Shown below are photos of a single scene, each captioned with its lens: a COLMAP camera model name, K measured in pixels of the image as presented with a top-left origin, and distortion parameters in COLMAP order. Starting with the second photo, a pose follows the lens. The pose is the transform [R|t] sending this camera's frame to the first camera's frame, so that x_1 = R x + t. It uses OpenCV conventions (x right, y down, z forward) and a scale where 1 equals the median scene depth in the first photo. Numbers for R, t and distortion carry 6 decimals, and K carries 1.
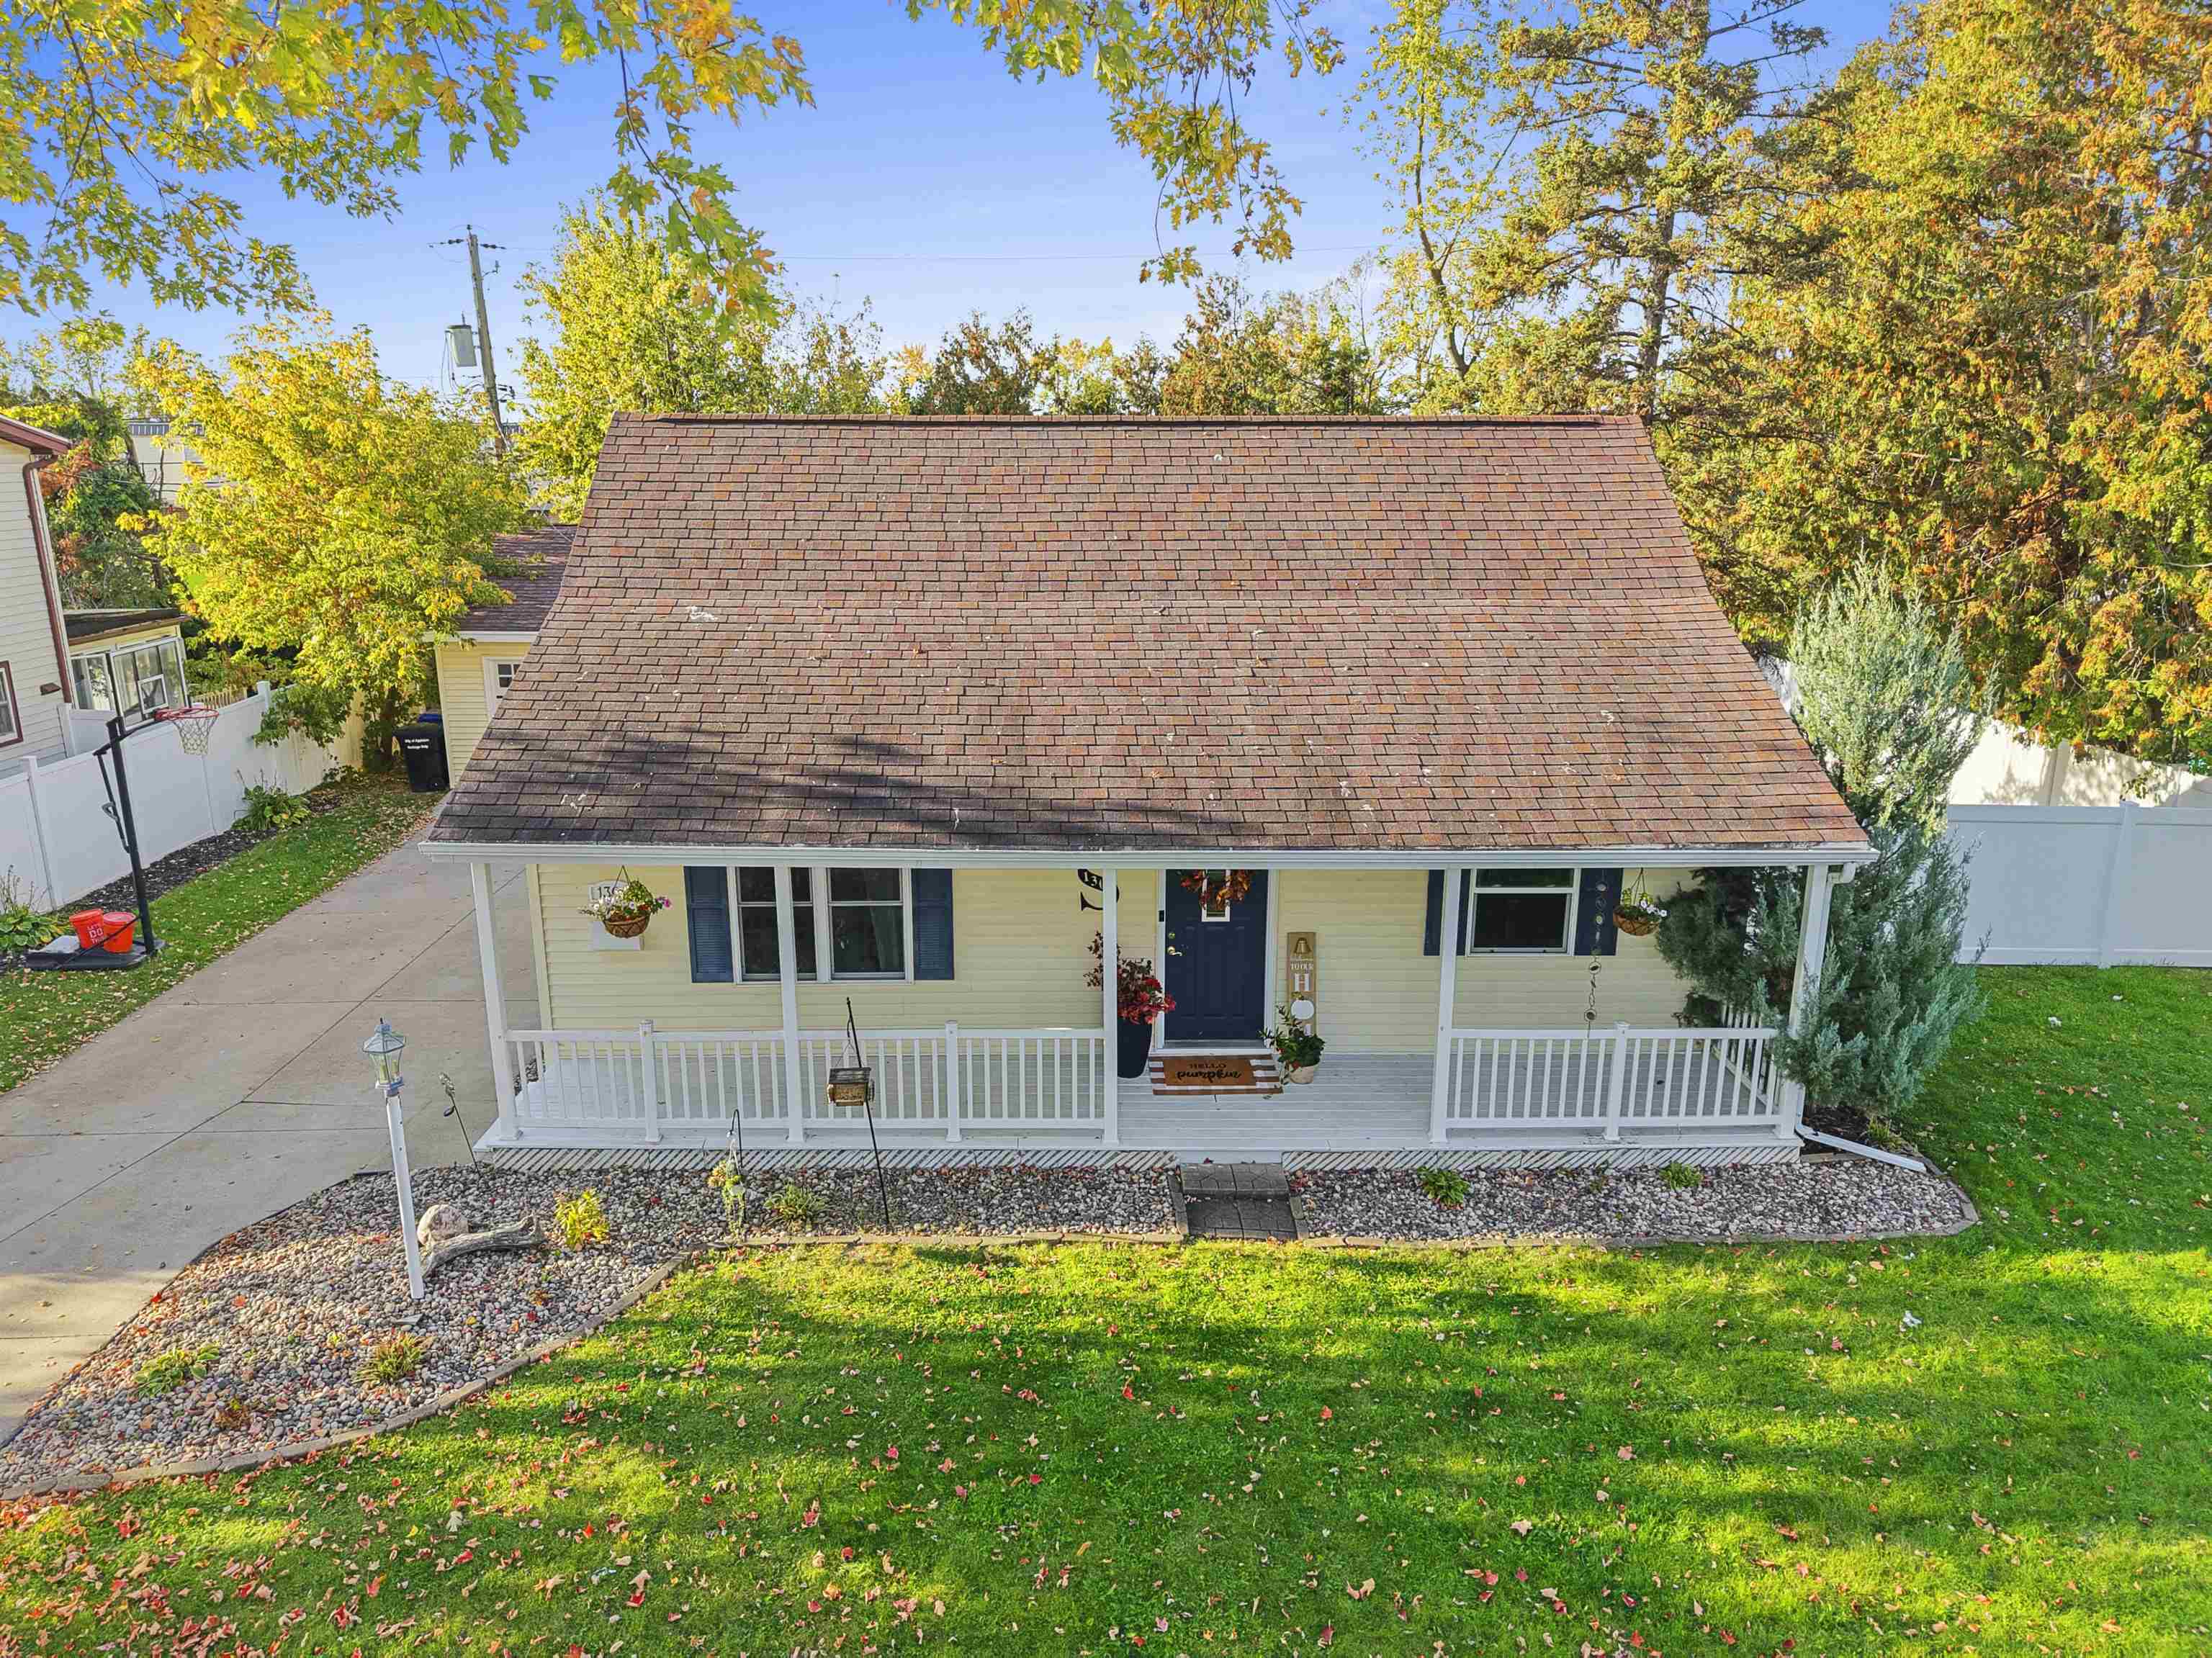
lens RADIAL K [[1504.0, 0, 1106.0], [0, 1504.0, 829.0], [0, 0, 1]] dist [0.004569, 0.001337]
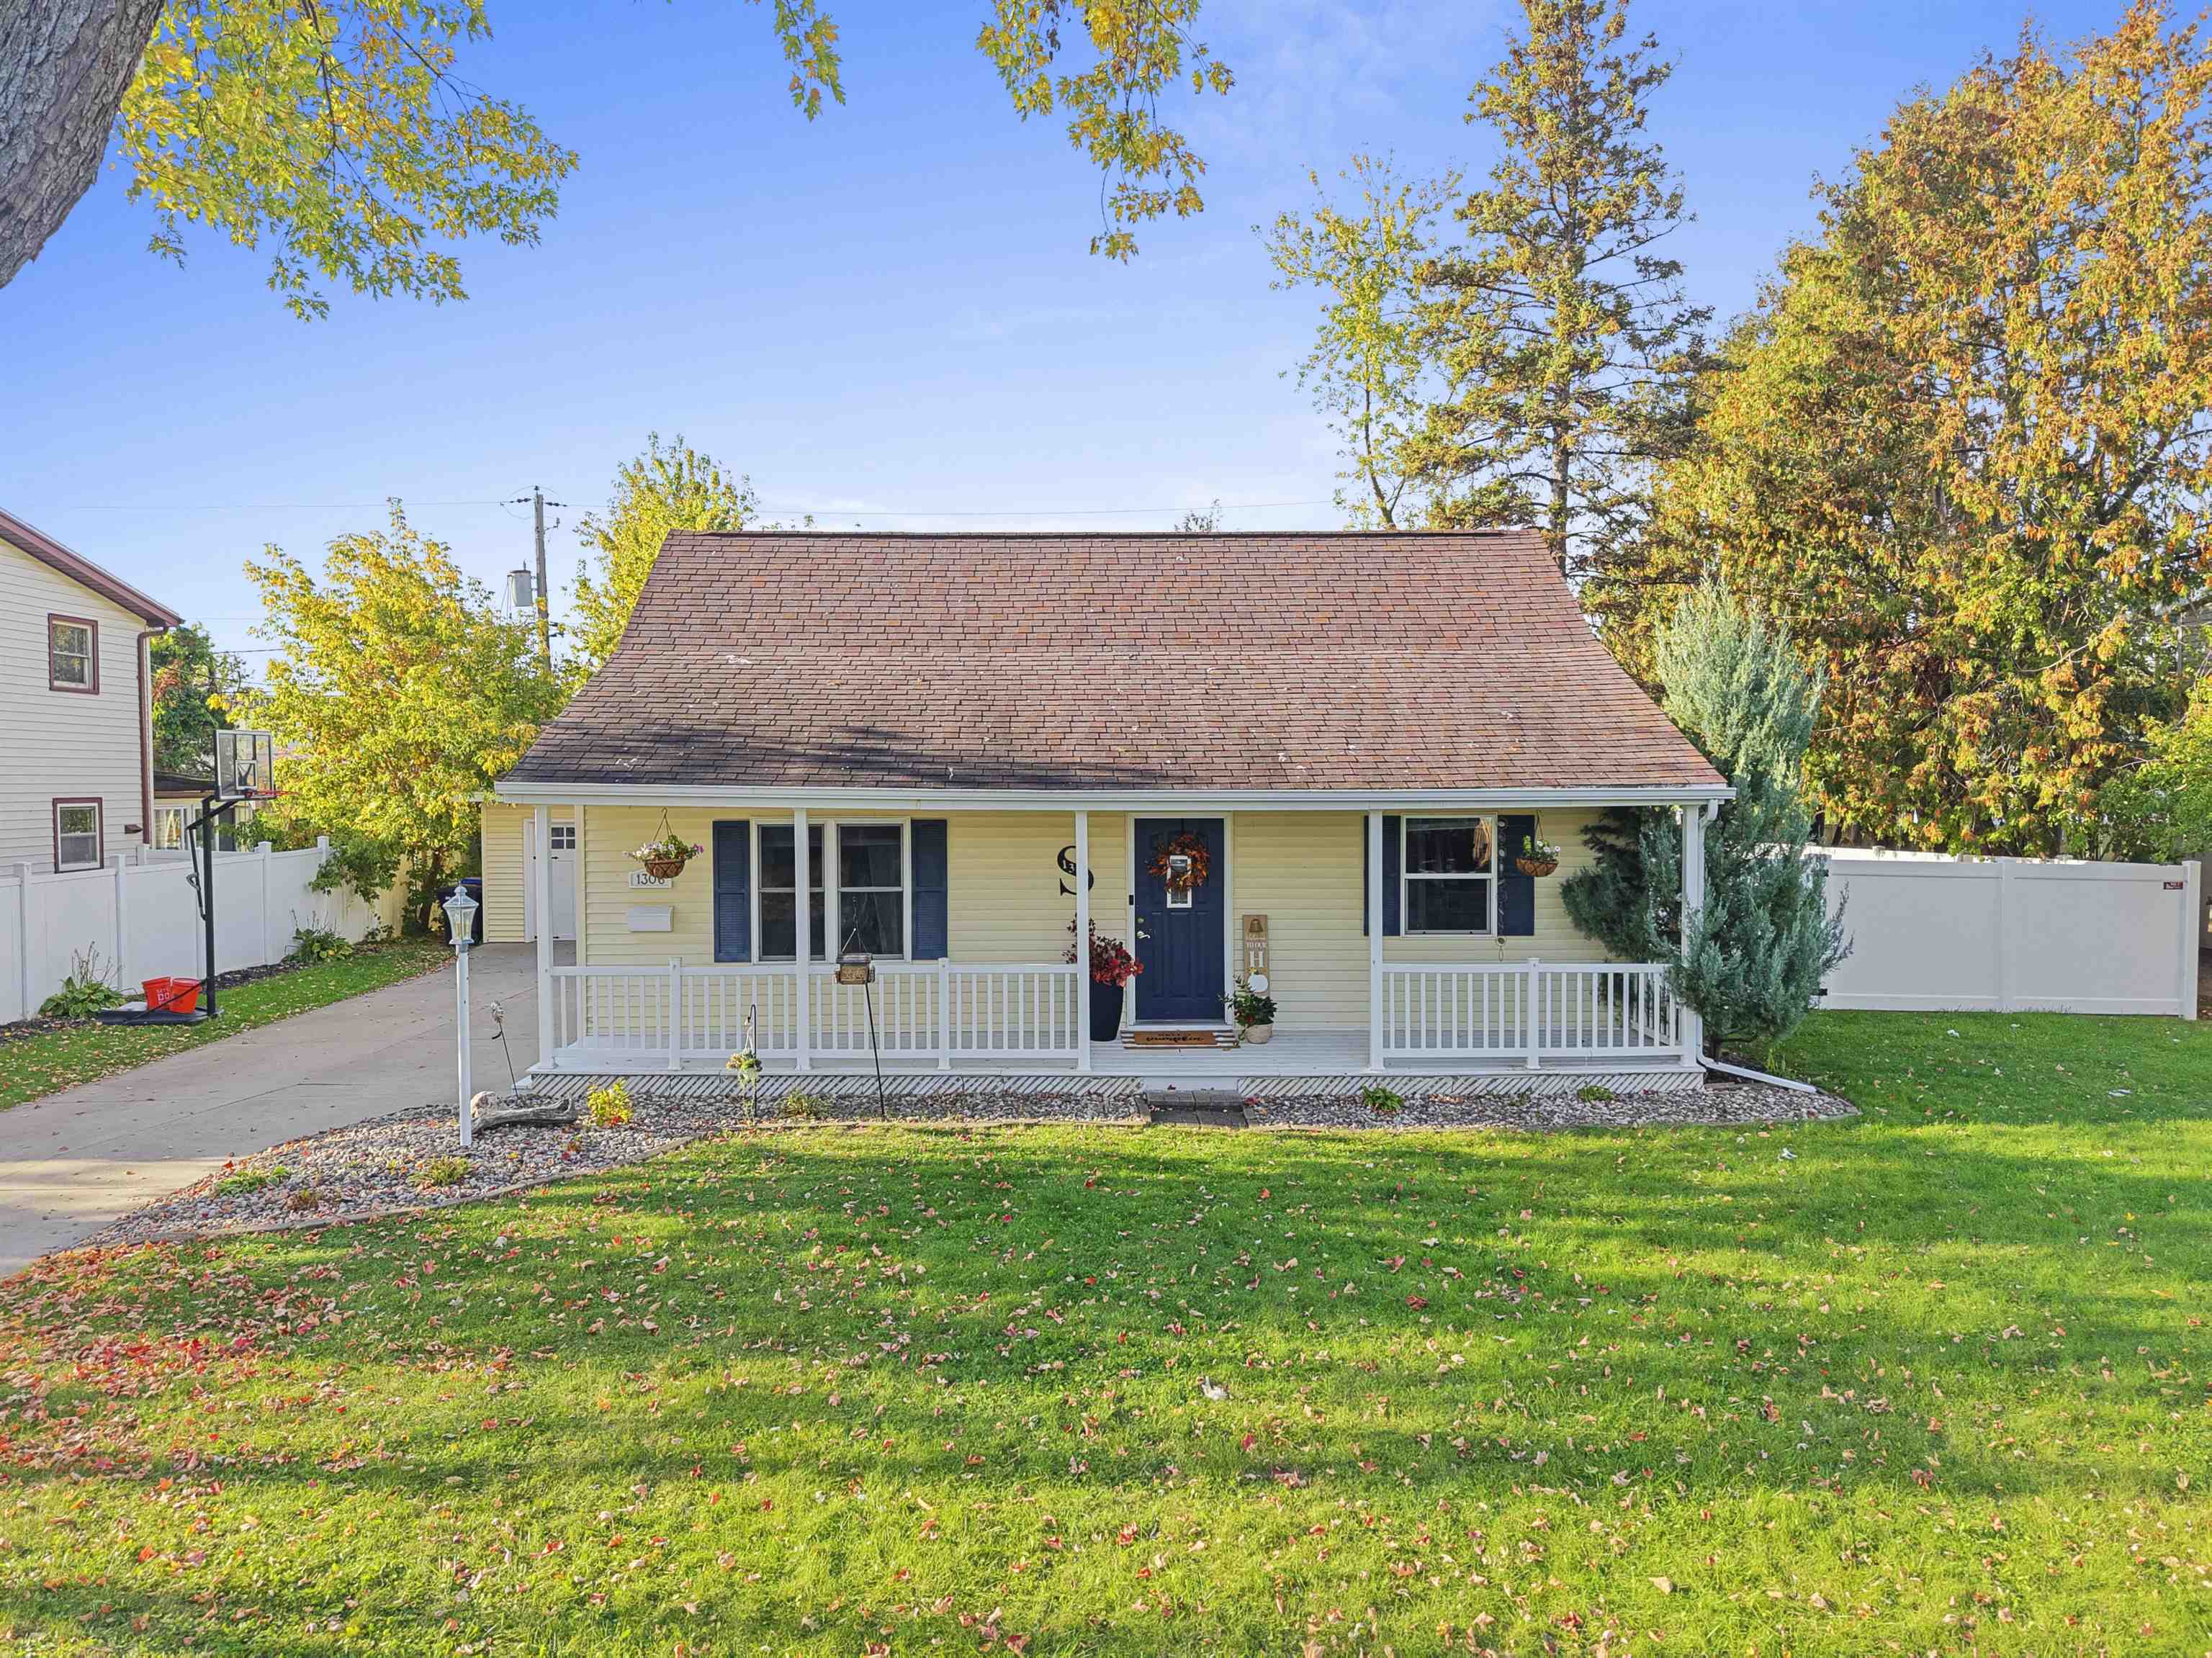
lens RADIAL K [[1502.2, 0, 1106.0], [0, 1502.2, 829.0], [0, 0, 1]] dist [0.010103, 0.000527]
pose [[0.999983, -0.005270, -0.002642, 0.022221], [0.004547, 0.974705, -0.223450, 0.268371], [0.003753, 0.223434, 0.974712, -0.121826]]
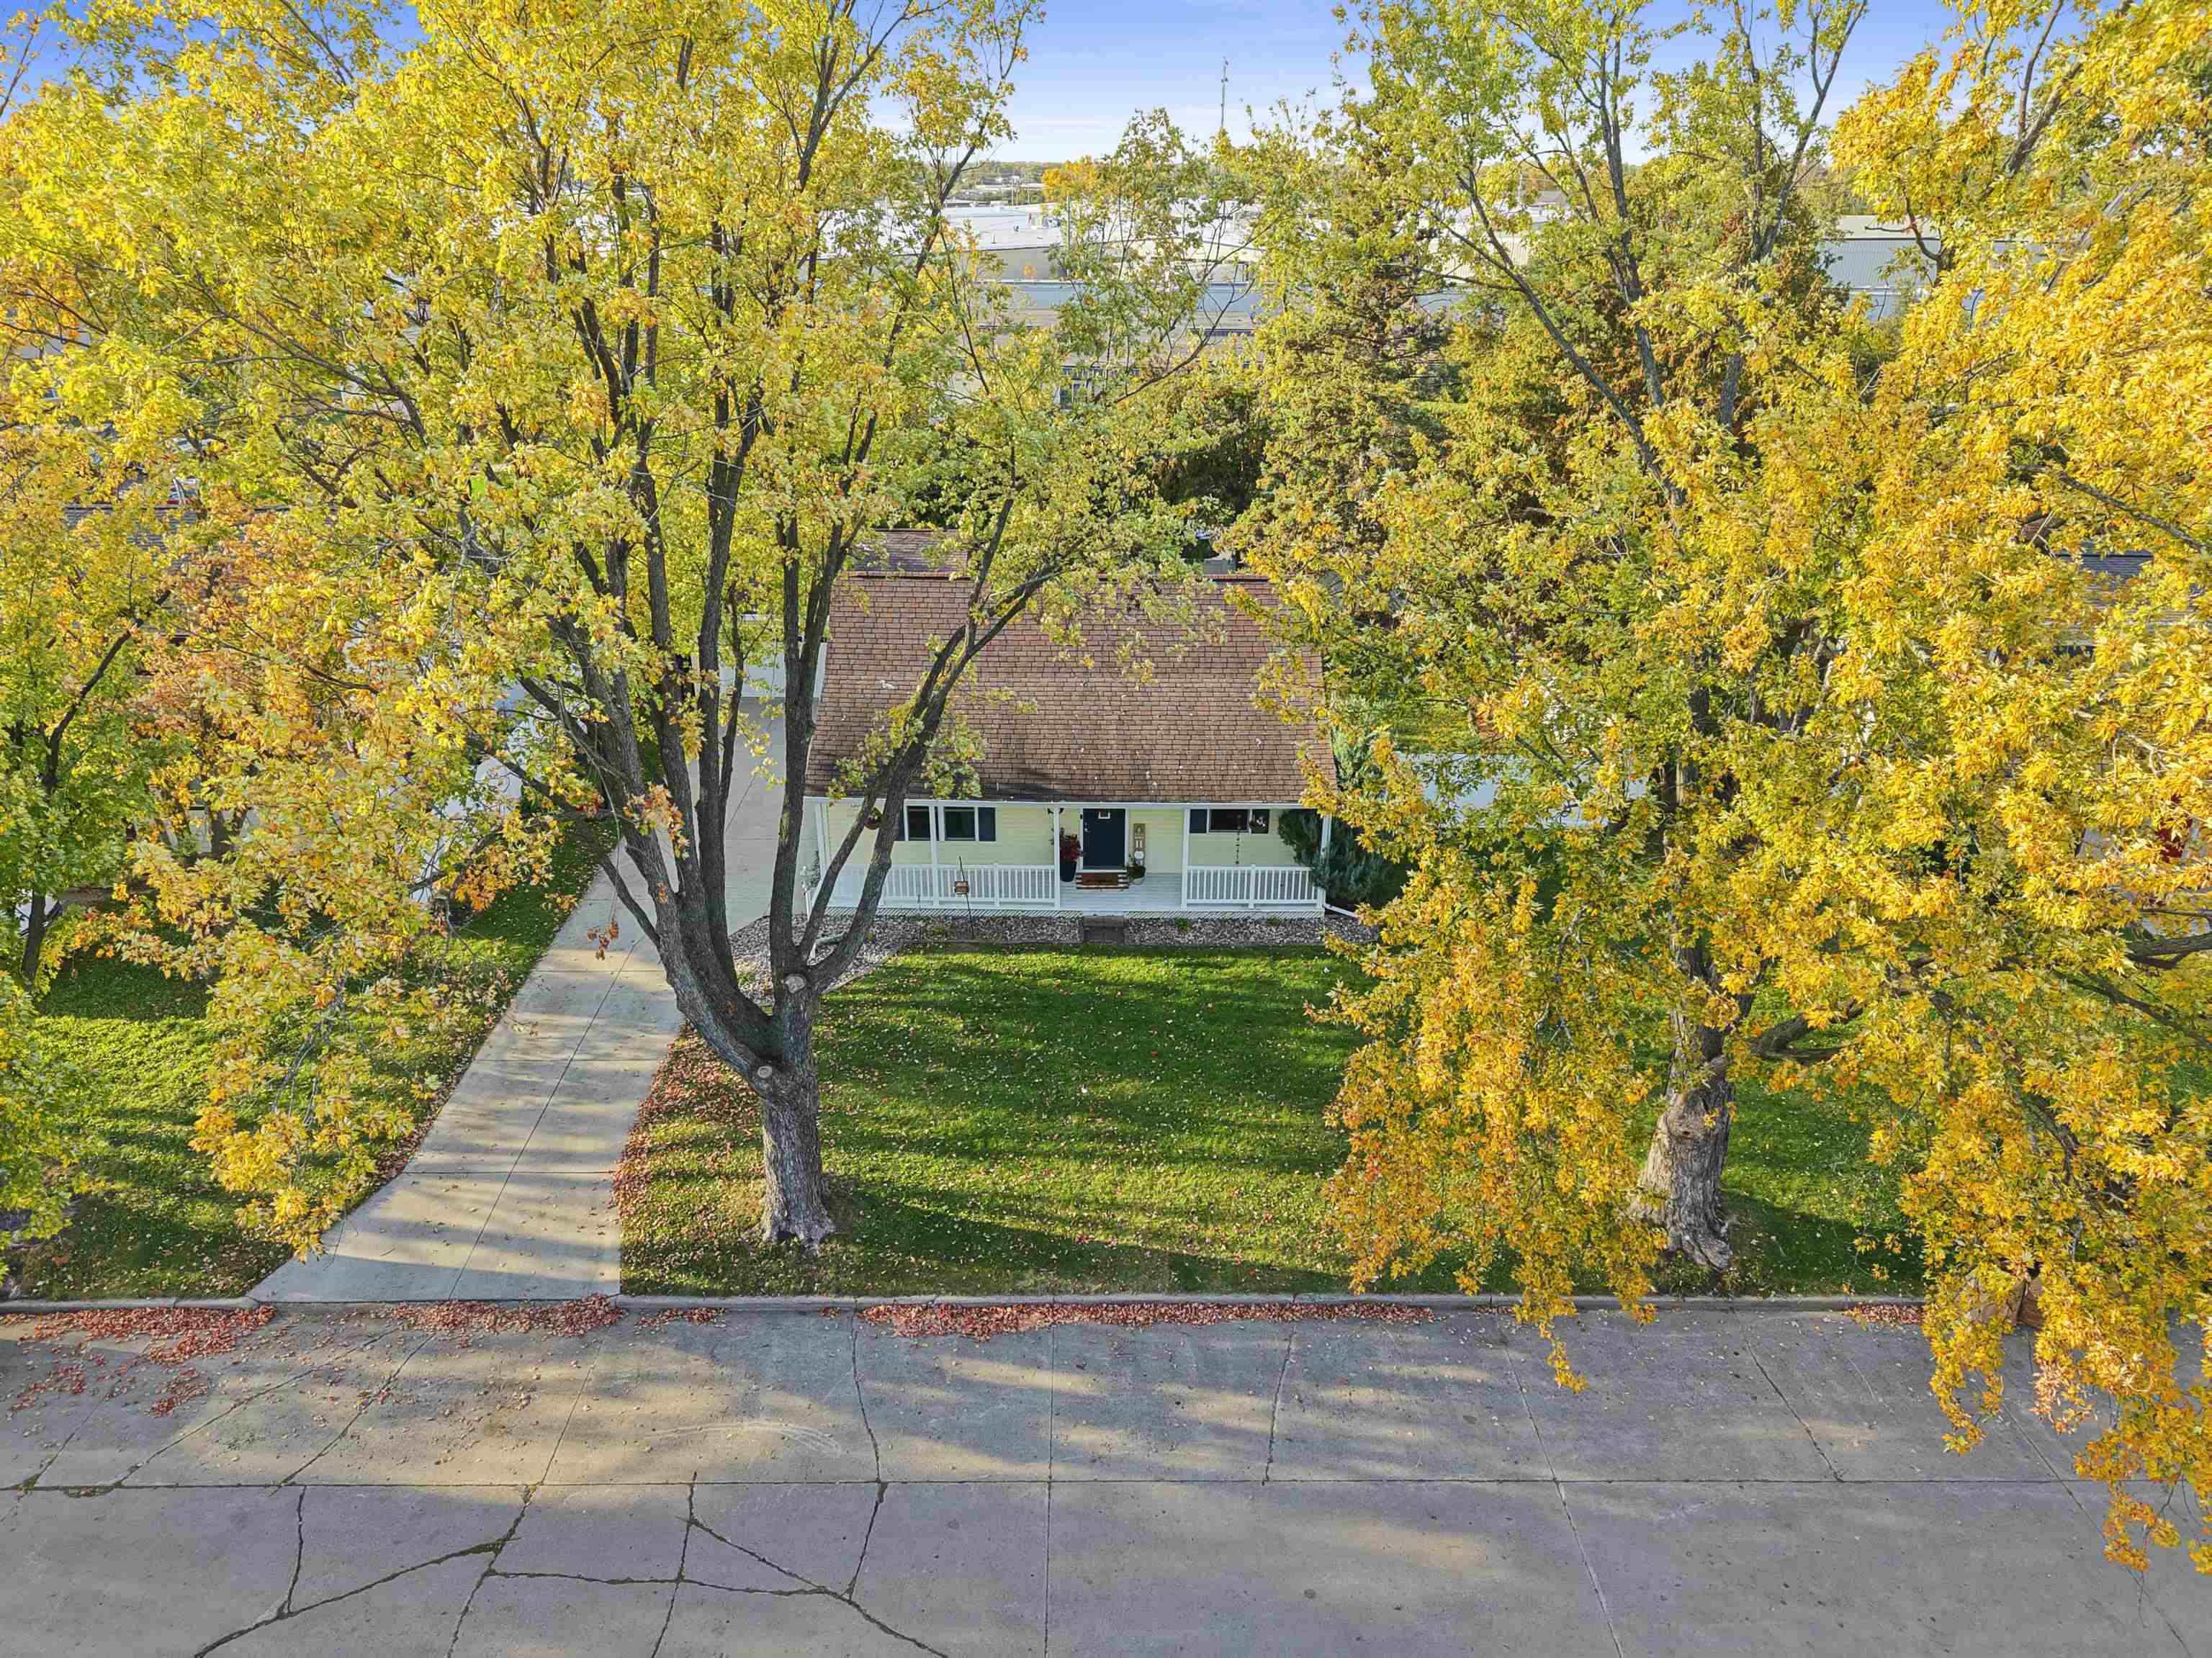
lens RADIAL K [[1504.0, 0, 1106.0], [0, 1504.0, 829.0], [0, 0, 1]] dist [0.004569, 0.001337]
pose [[0.999703, 0.007435, -0.023211, 0.139980], [-0.003944, 0.989129, 0.146997, -0.291727], [0.024051, -0.146862, 0.988865, -1.463383]]
